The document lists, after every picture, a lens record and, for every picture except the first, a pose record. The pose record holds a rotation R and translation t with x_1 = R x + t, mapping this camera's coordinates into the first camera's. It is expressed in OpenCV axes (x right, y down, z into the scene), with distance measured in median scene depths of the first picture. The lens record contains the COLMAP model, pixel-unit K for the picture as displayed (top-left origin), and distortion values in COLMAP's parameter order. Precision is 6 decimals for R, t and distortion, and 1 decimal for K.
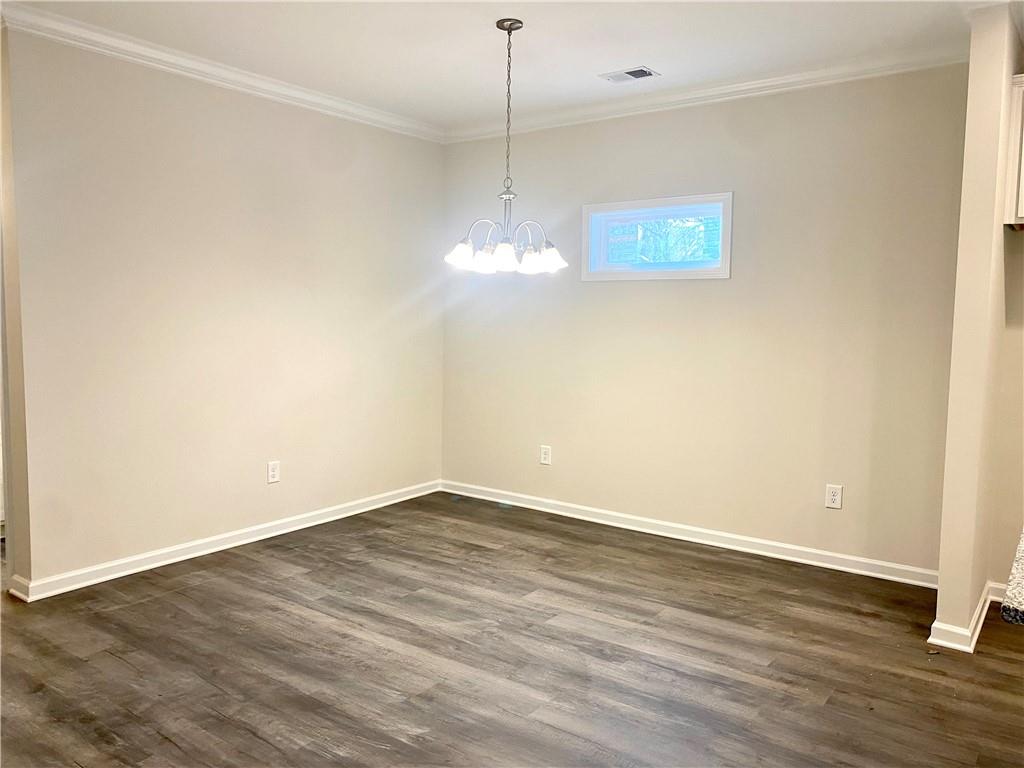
lens RADIAL K [[778.9, 0, 512.0], [0, 778.9, 384.0], [0, 0, 1]] dist [0.087549, -0.081929]
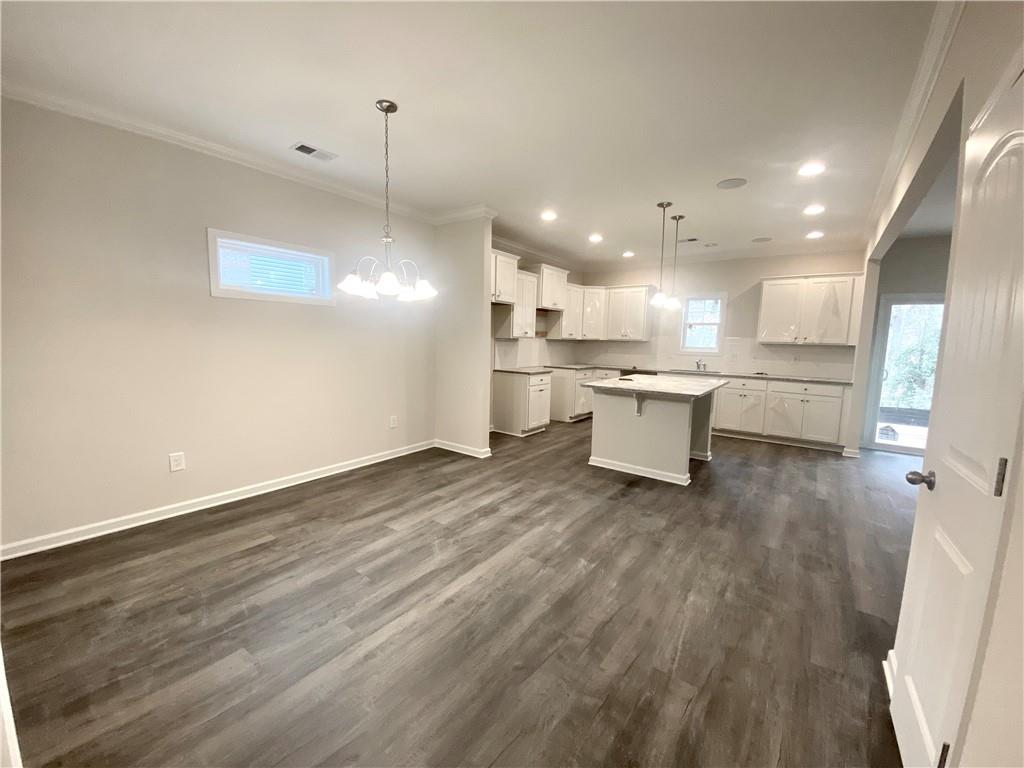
lens RADIAL K [[413.5, 0, 512.0], [0, 413.5, 384.0], [0, 0, 1]] dist [0.033308, -0.025463]
pose [[-0.000614, -0.119250, 0.992864, -0.732855], [0.075170, 0.990050, 0.118958, -0.063006], [-0.997171, 0.074707, 0.008356, 0.813013]]
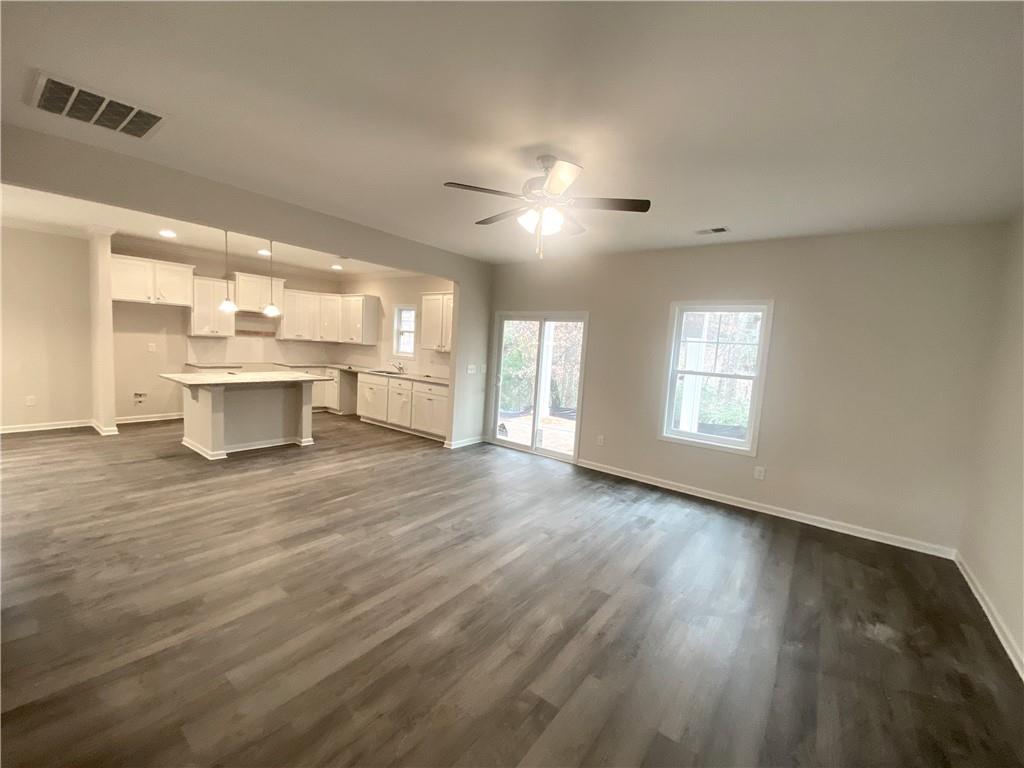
lens RADIAL K [[413.5, 0, 512.0], [0, 413.5, 384.0], [0, 0, 1]] dist [0.033308, -0.025463]
pose [[0.014587, -0.103669, 0.994505, -0.954996], [0.037695, 0.993961, 0.103060, 0.022653], [-0.999183, 0.035984, 0.018407, -0.565698]]
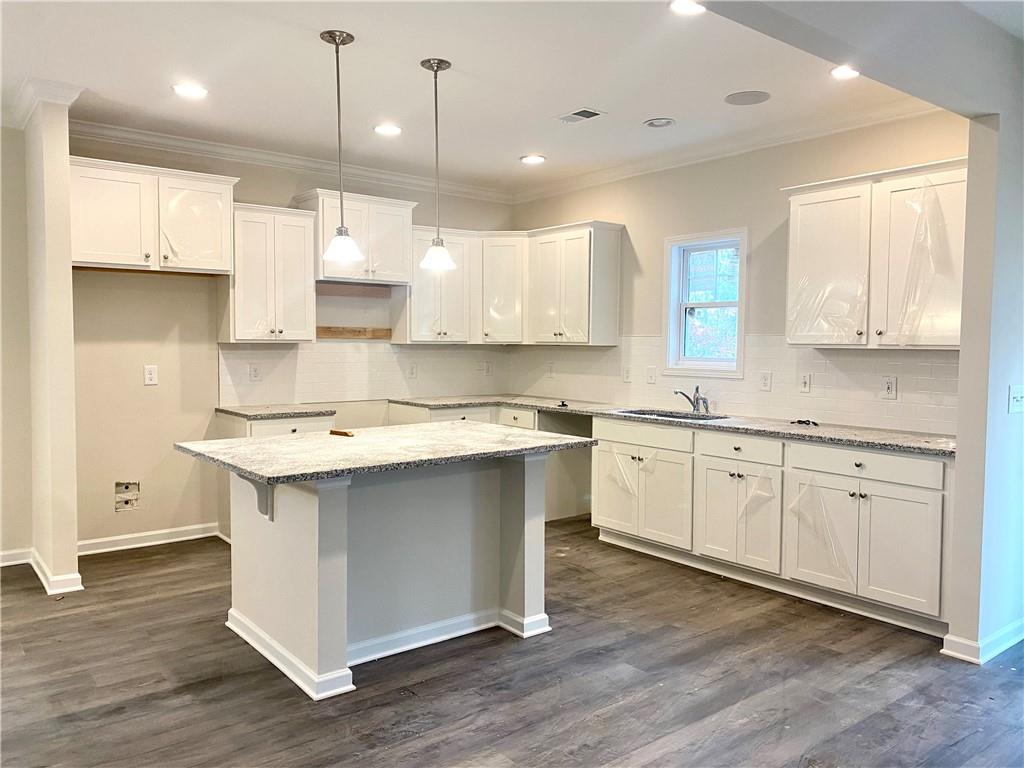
lens RADIAL K [[778.9, 0, 512.0], [0, 778.9, 384.0], [0, 0, 1]] dist [0.087549, -0.081929]
pose [[0.266207, -0.059756, 0.962062, -0.422792], [0.089182, 0.995322, 0.037144, 0.016222], [-0.959781, 0.075910, 0.270291, -0.044471]]
